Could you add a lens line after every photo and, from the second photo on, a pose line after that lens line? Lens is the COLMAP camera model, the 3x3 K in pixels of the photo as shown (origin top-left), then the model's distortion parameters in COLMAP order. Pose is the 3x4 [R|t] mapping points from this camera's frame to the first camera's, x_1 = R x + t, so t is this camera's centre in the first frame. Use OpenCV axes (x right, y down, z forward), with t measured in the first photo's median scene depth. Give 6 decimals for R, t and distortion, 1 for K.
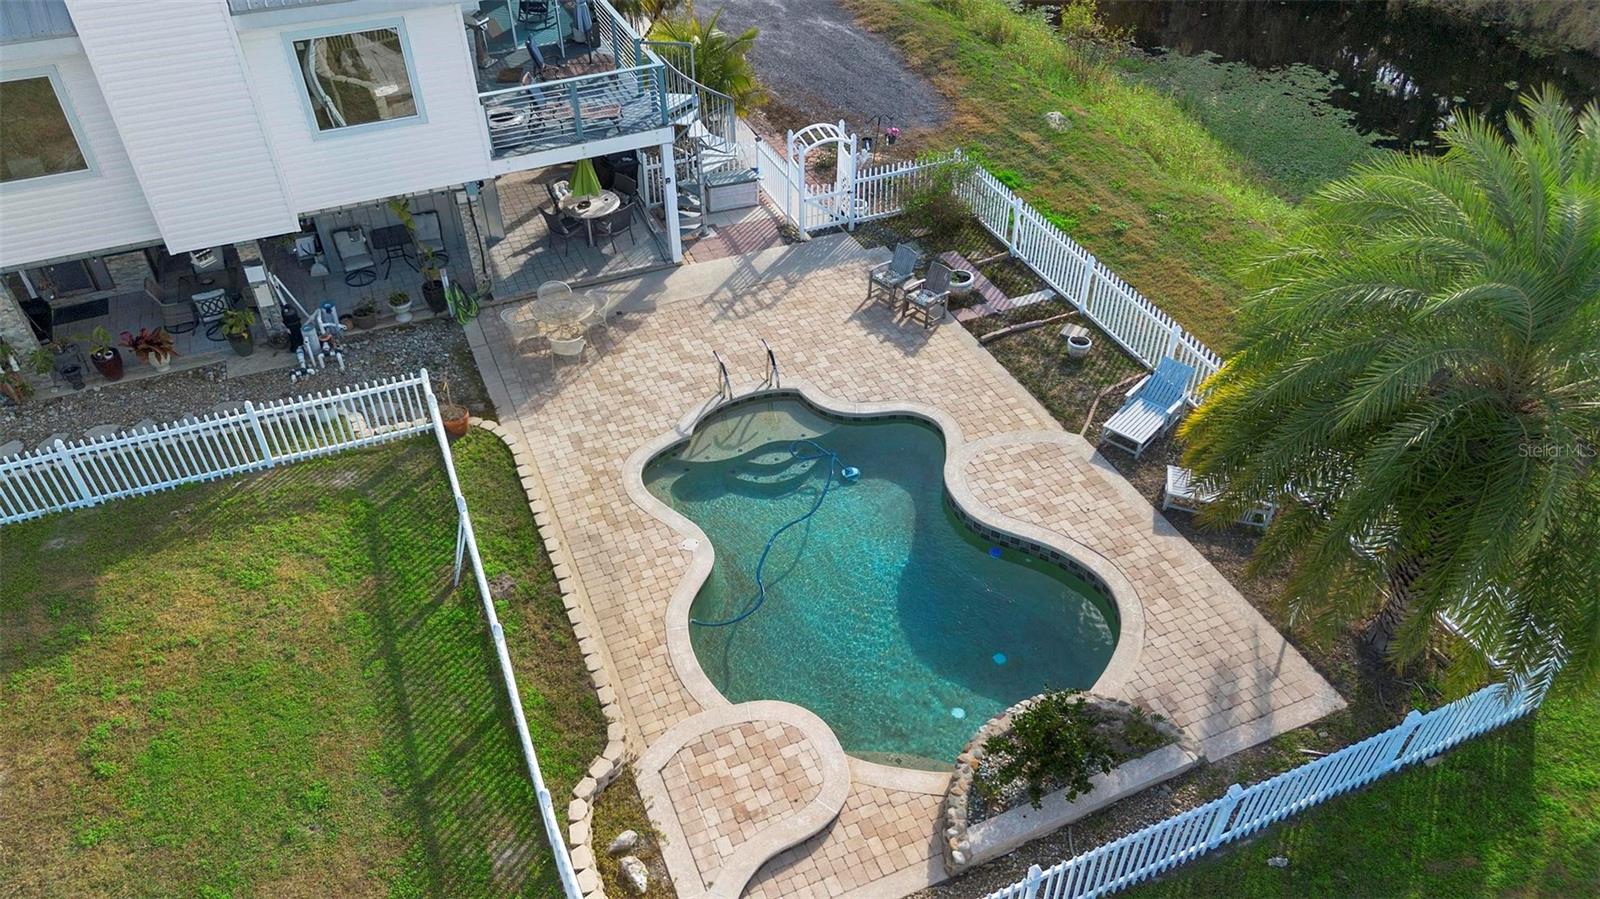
lens RADIAL K [[1134.8, 0, 800.0], [0, 1134.8, 449.5], [0, 0, 1]] dist [0.063240, -0.055110]
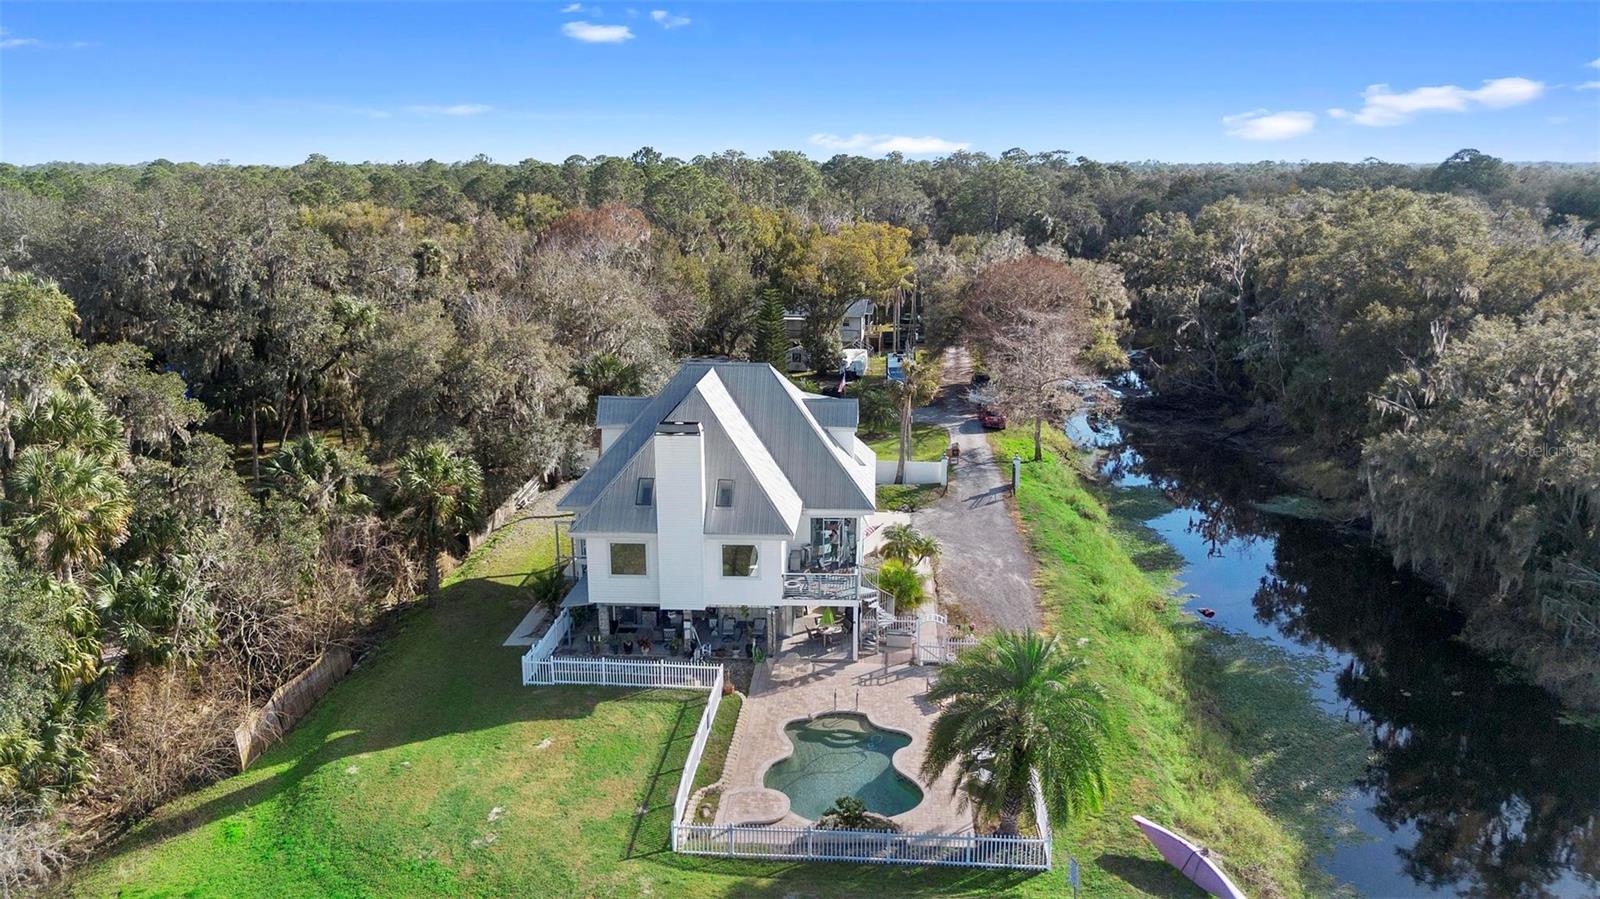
lens RADIAL K [[1125.1, 0, 800.0], [0, 1125.1, 449.5], [0, 0, 1]] dist [0.057093, -0.059685]
pose [[0.885797, 0.114665, -0.449683, 0.852500], [-0.298415, 0.882830, -0.362712, 0.345867], [0.355403, 0.455481, 0.816226, -1.164712]]
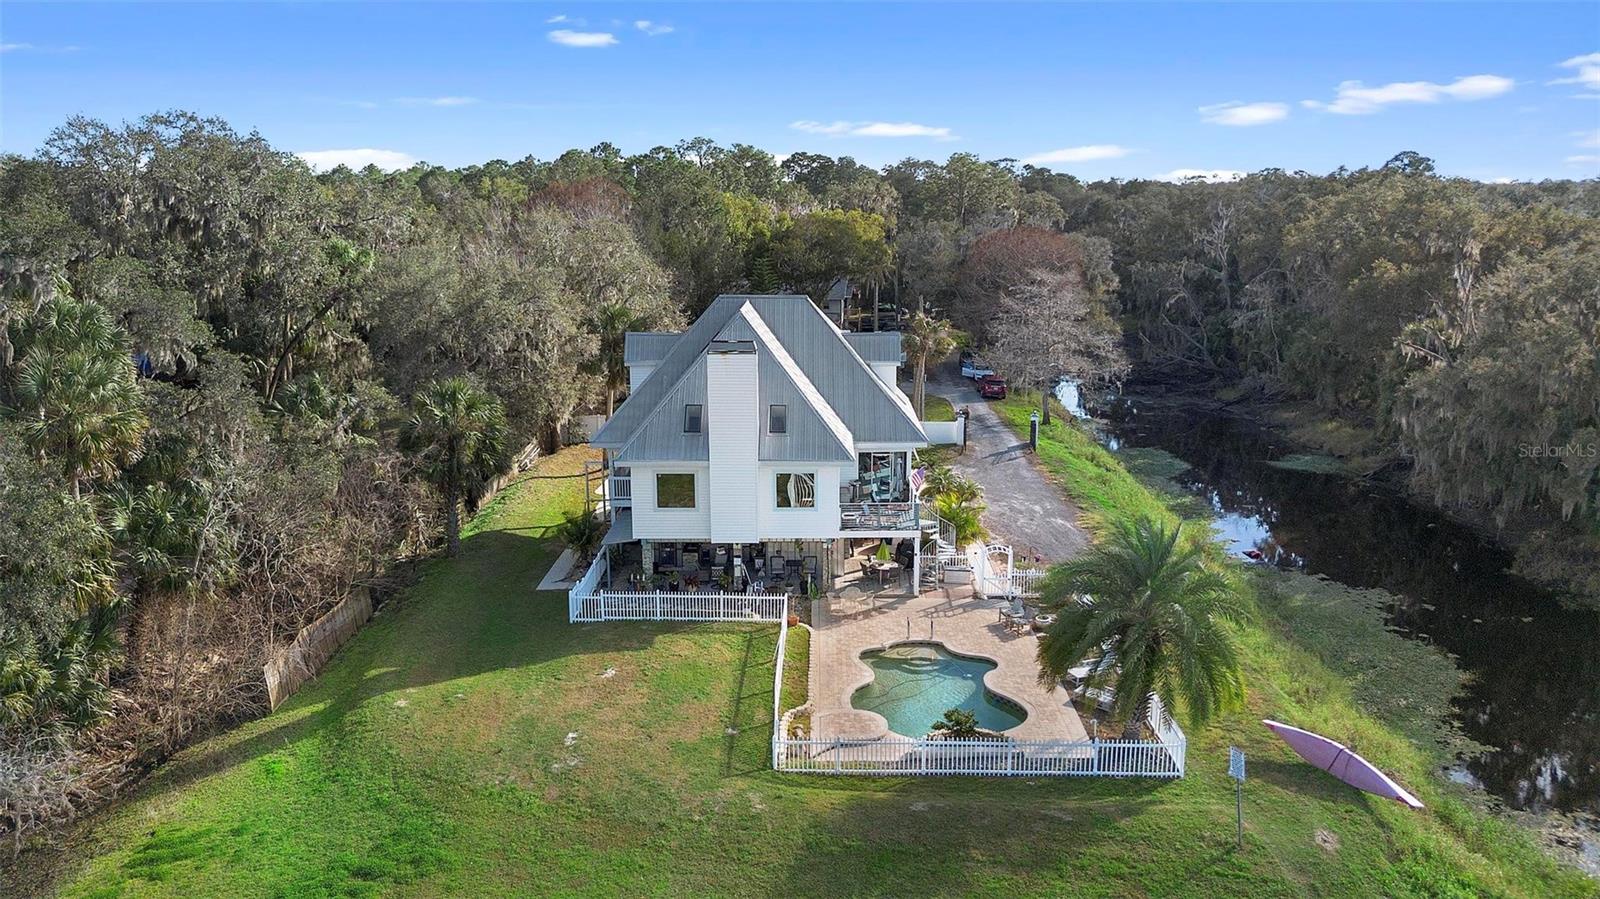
lens RADIAL K [[1125.1, 0, 800.0], [0, 1125.1, 449.5], [0, 0, 1]] dist [0.057093, -0.059685]
pose [[0.910652, 0.095092, -0.402083, 0.584852], [-0.266060, 0.879497, -0.394584, 0.548681], [0.316110, 0.466307, 0.826216, -1.039124]]
